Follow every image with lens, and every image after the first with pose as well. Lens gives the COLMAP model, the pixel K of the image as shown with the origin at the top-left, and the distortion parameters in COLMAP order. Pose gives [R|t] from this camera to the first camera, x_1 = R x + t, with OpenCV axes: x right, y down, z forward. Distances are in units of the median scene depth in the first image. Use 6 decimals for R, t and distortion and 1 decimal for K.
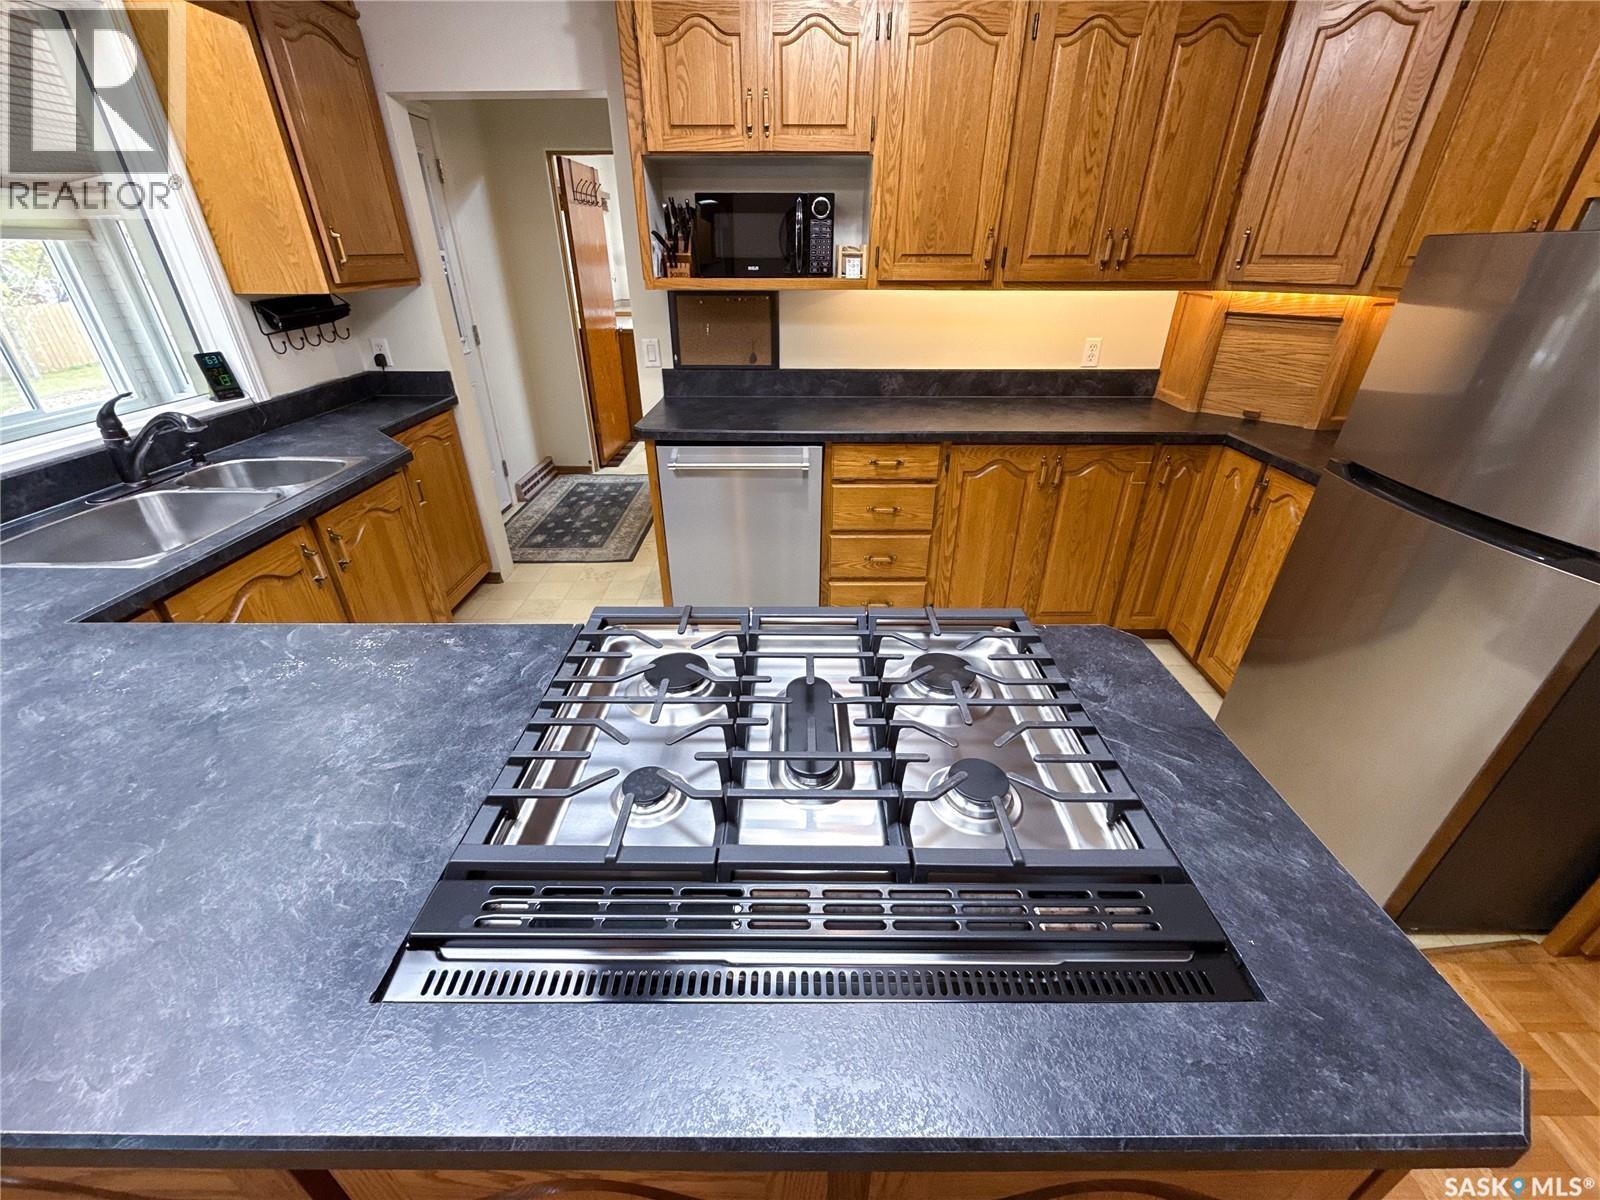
lens RADIAL K [[646.9, 0, 797.6], [0, 646.9, 599.4], [0, 0, 1]] dist [-0.000388, -0.000372]
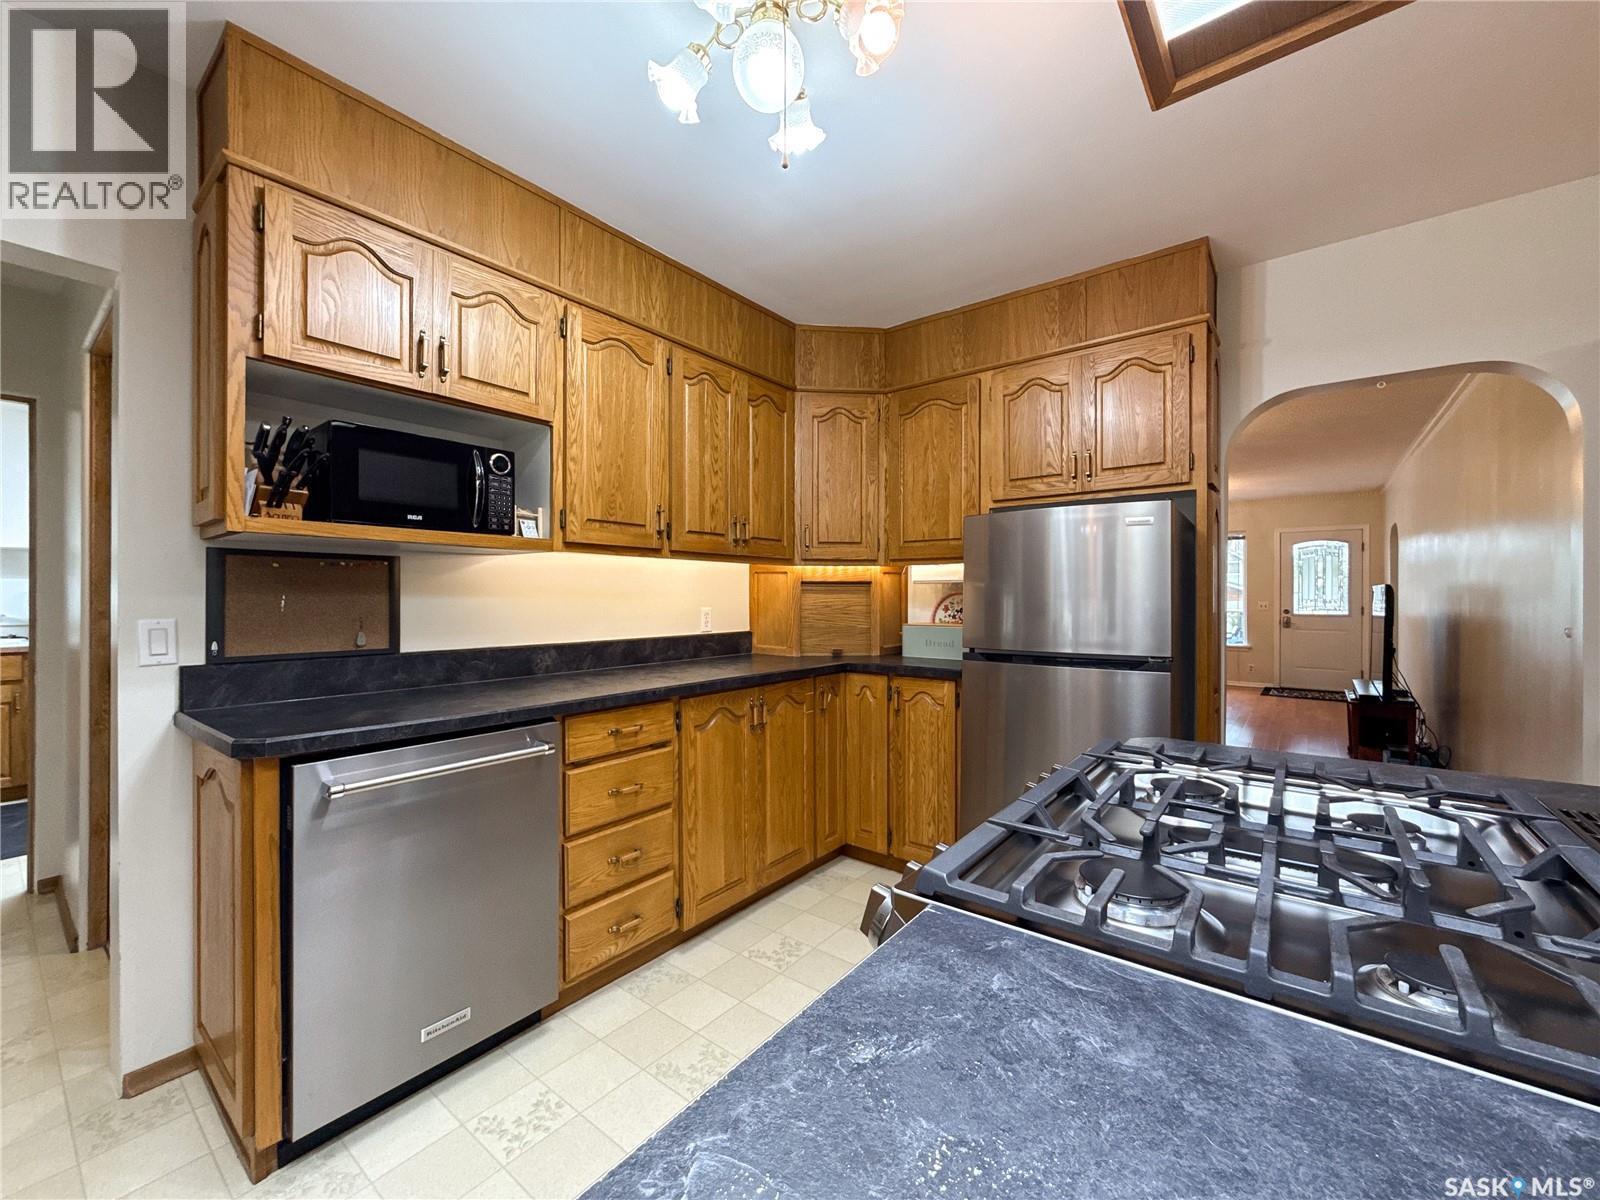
lens RADIAL K [[646.9, 0, 796.8], [0, 646.9, 593.8], [0, 0, 1]] dist [-0.000388, -0.000372]
pose [[0.612618, 0.003652, 0.790371, -0.406263], [0.378756, 0.876336, -0.297624, -0.034693], [-0.693717, 0.481687, 0.535476, 0.327540]]
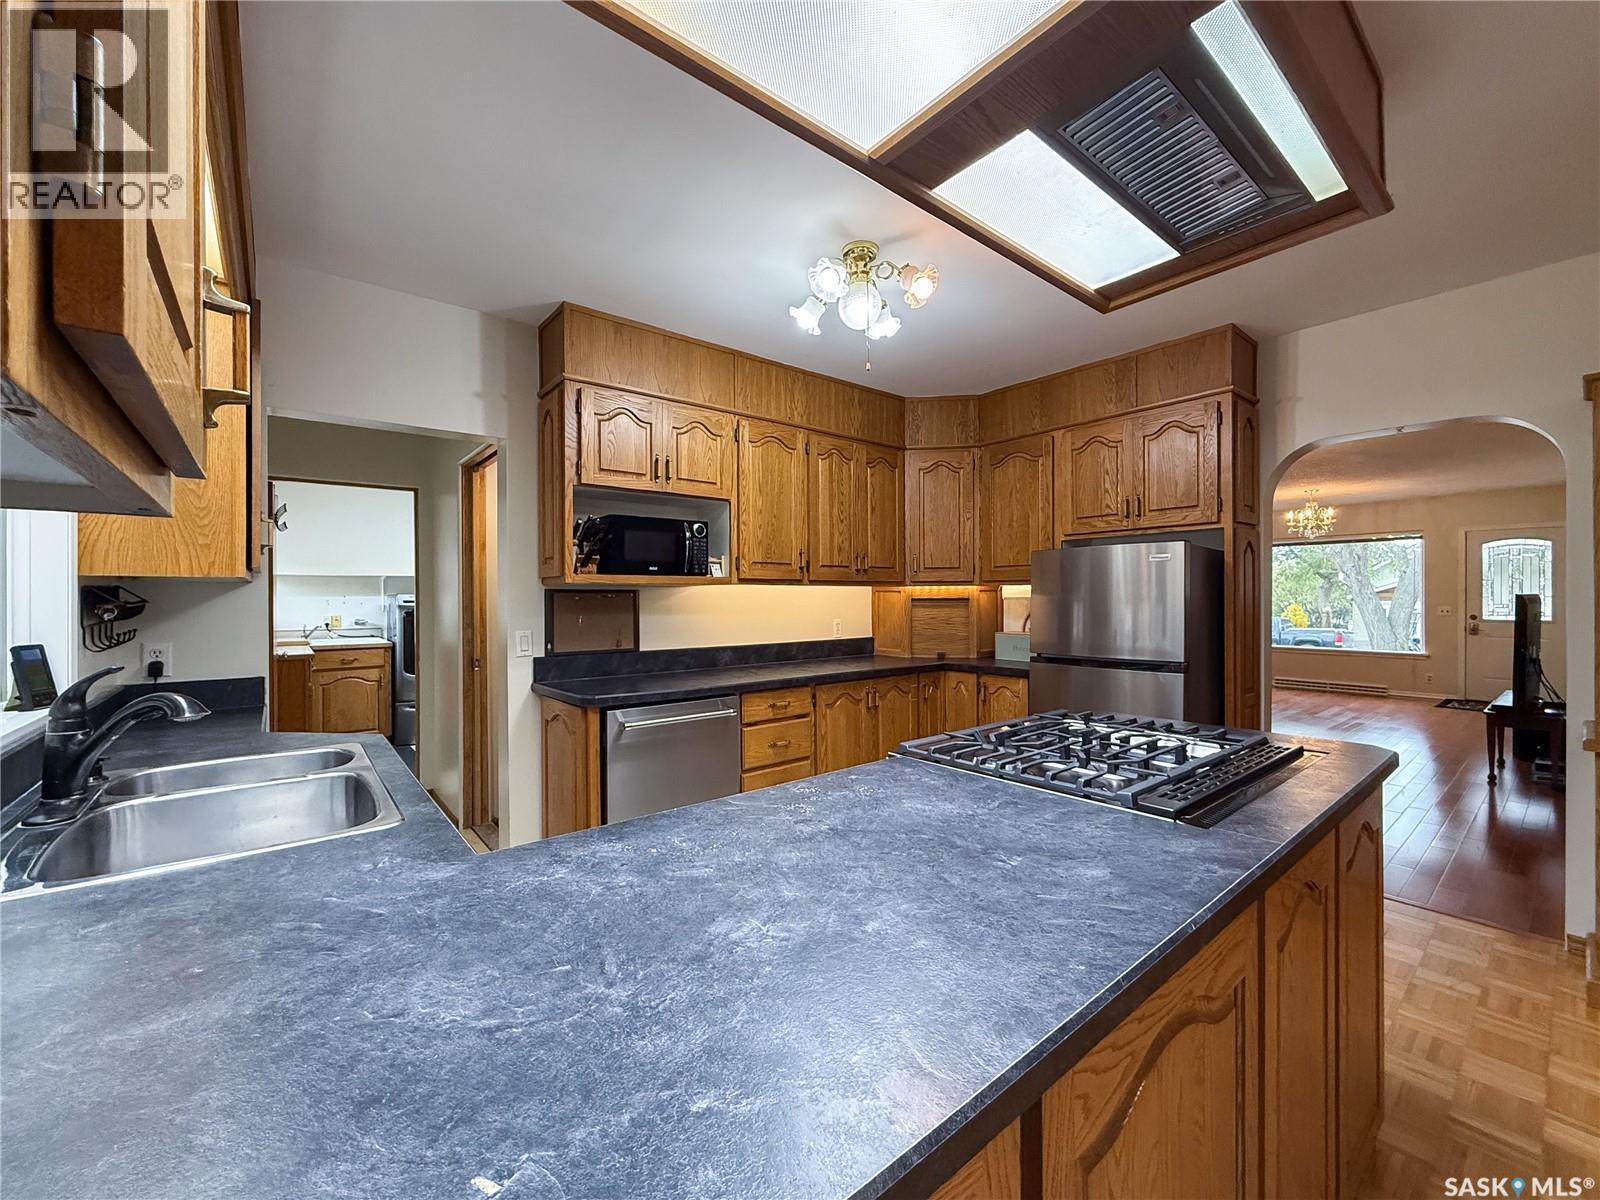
lens RADIAL K [[646.9, 0, 798.5], [0, 646.9, 598.8], [0, 0, 1]] dist [-0.000388, -0.000372]
pose [[0.772705, -0.004548, 0.634749, -0.661896], [0.308597, 0.876540, -0.369386, 0.089543], [-0.554703, 0.481308, 0.678710, 0.024497]]
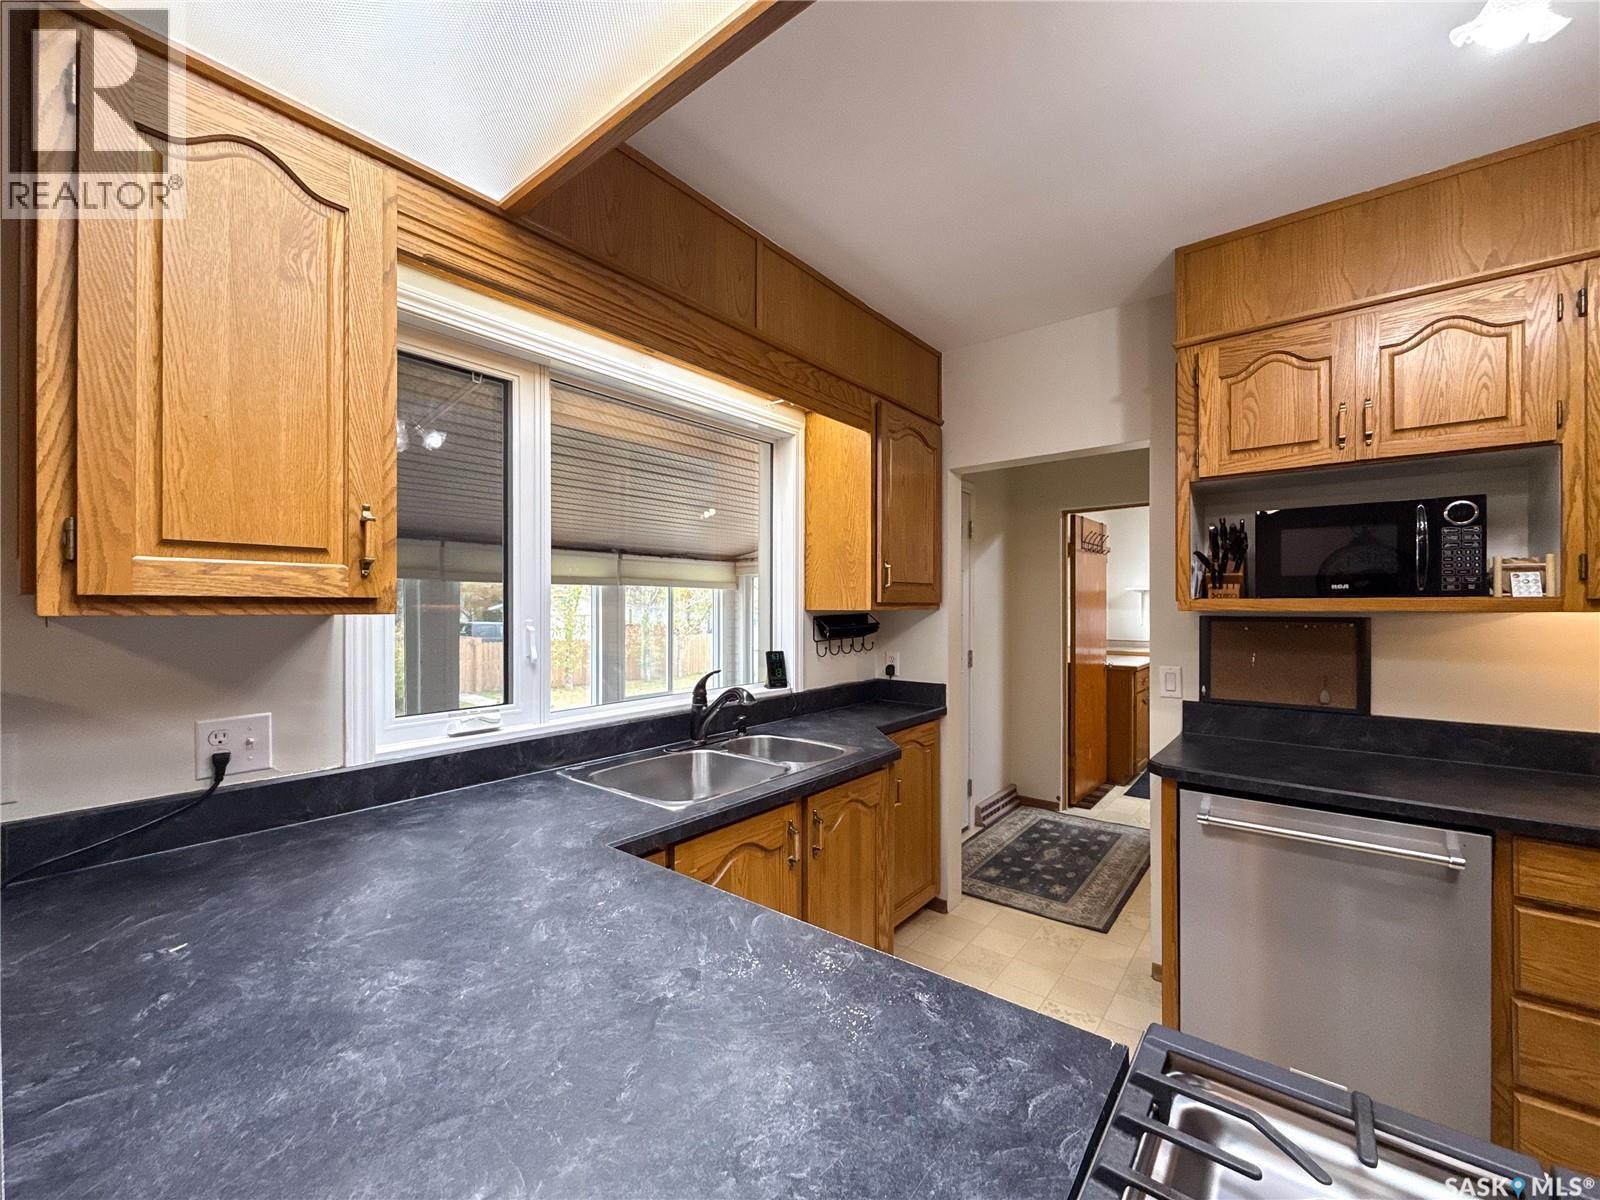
lens RADIAL K [[646.9, 0, 792.5], [0, 646.9, 603.5], [0, 0, 1]] dist [-0.000388, -0.000372]
pose [[0.781068, -0.002899, -0.624439, -0.100047], [-0.298034, 0.877013, -0.376861, -0.001967], [0.548733, 0.480458, 0.684143, 0.113151]]
